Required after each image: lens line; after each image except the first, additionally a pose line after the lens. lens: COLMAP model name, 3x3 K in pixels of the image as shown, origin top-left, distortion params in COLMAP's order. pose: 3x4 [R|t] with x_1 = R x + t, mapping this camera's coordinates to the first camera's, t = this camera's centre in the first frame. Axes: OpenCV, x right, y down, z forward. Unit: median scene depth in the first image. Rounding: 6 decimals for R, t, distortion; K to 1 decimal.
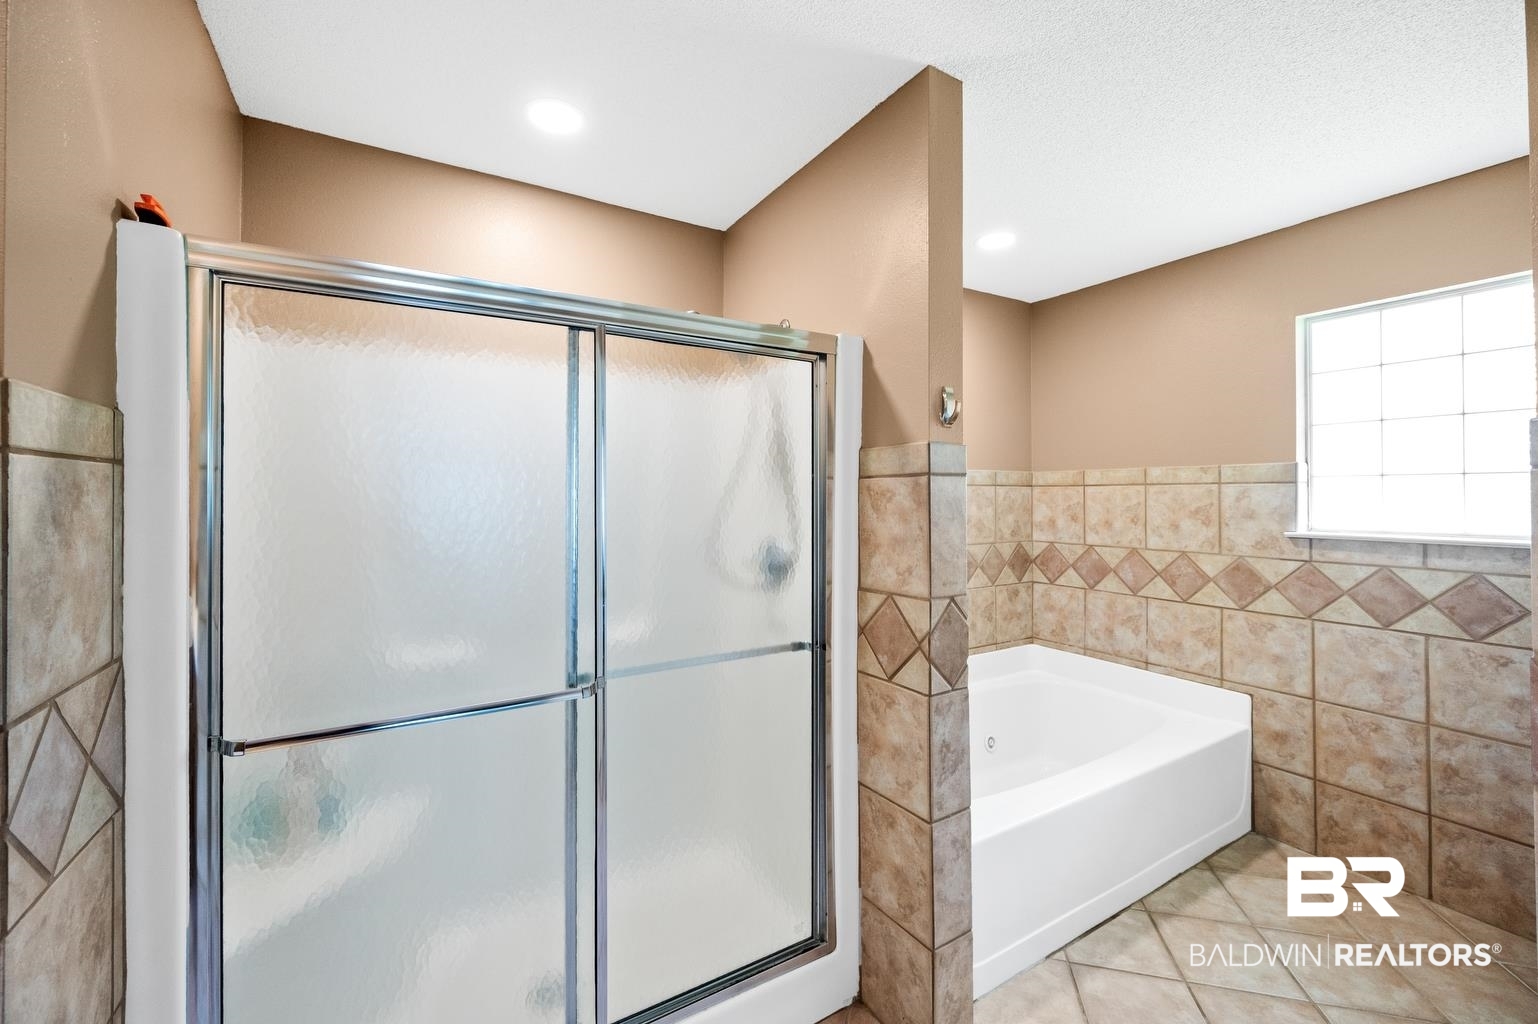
lens RADIAL K [[626.9, 0, 772.9], [0, 626.9, 488.5], [0, 0, 1]] dist [0.001913, -0.000390]
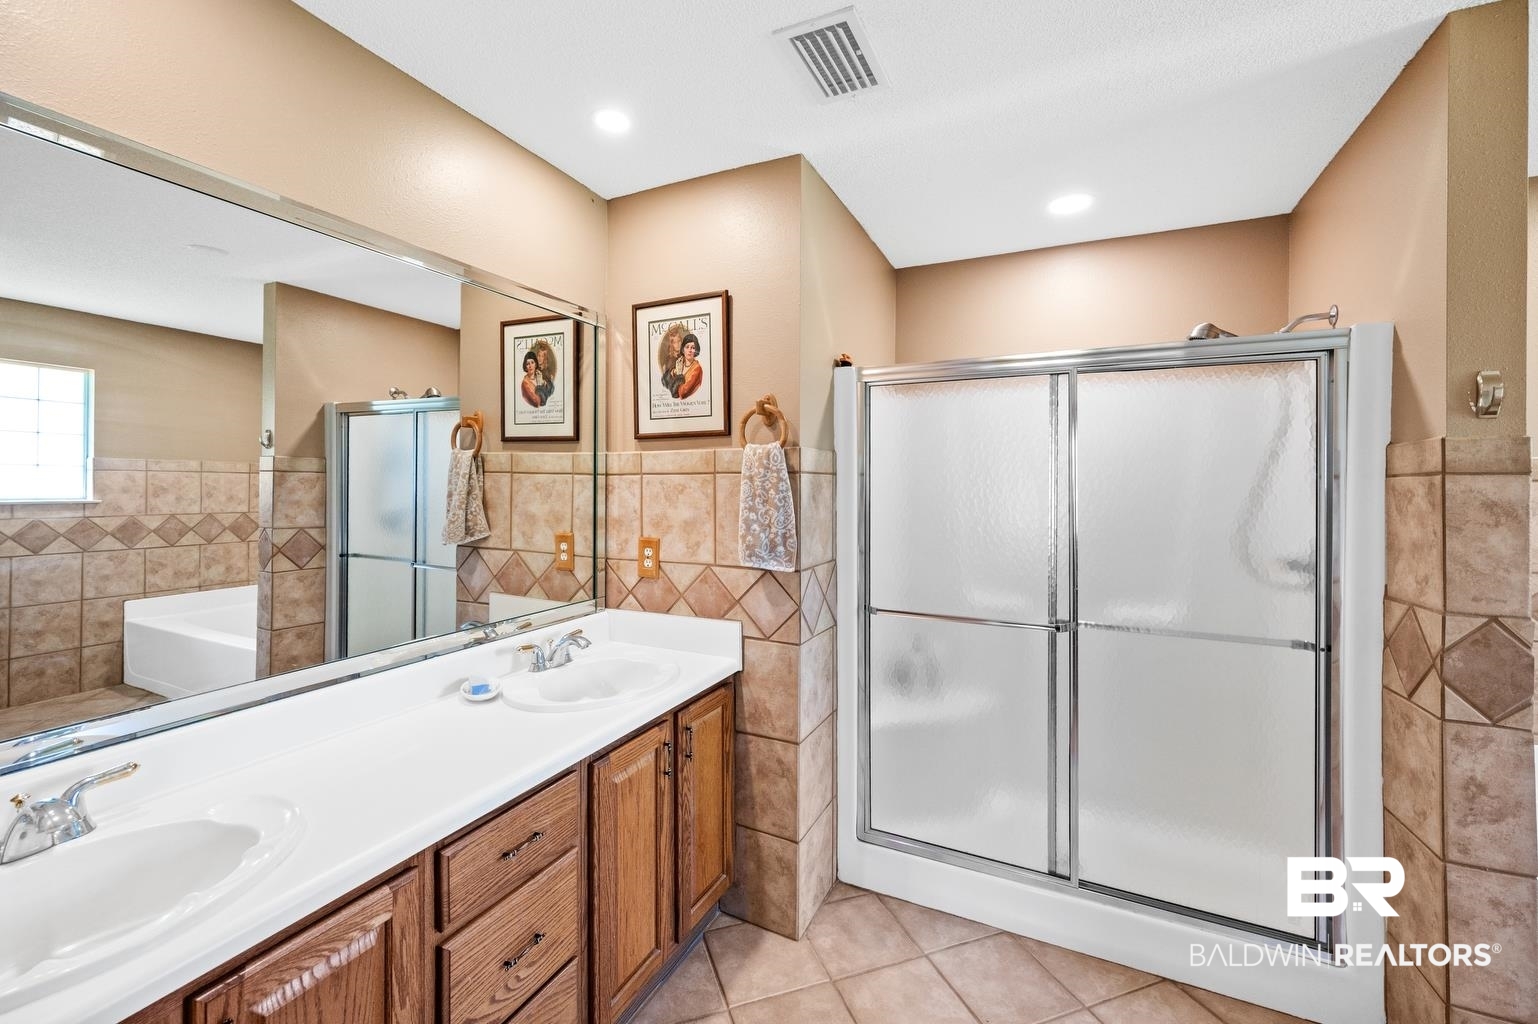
lens RADIAL K [[626.9, 0, 772.9], [0, 626.9, 488.5], [0, 0, 1]] dist [0.001913, -0.000390]
pose [[0.568015, 0.011569, -0.822937, 0.434166], [-0.001192, 0.999912, 0.013234, -0.011794], [0.823017, -0.006536, 0.567979, -0.296930]]
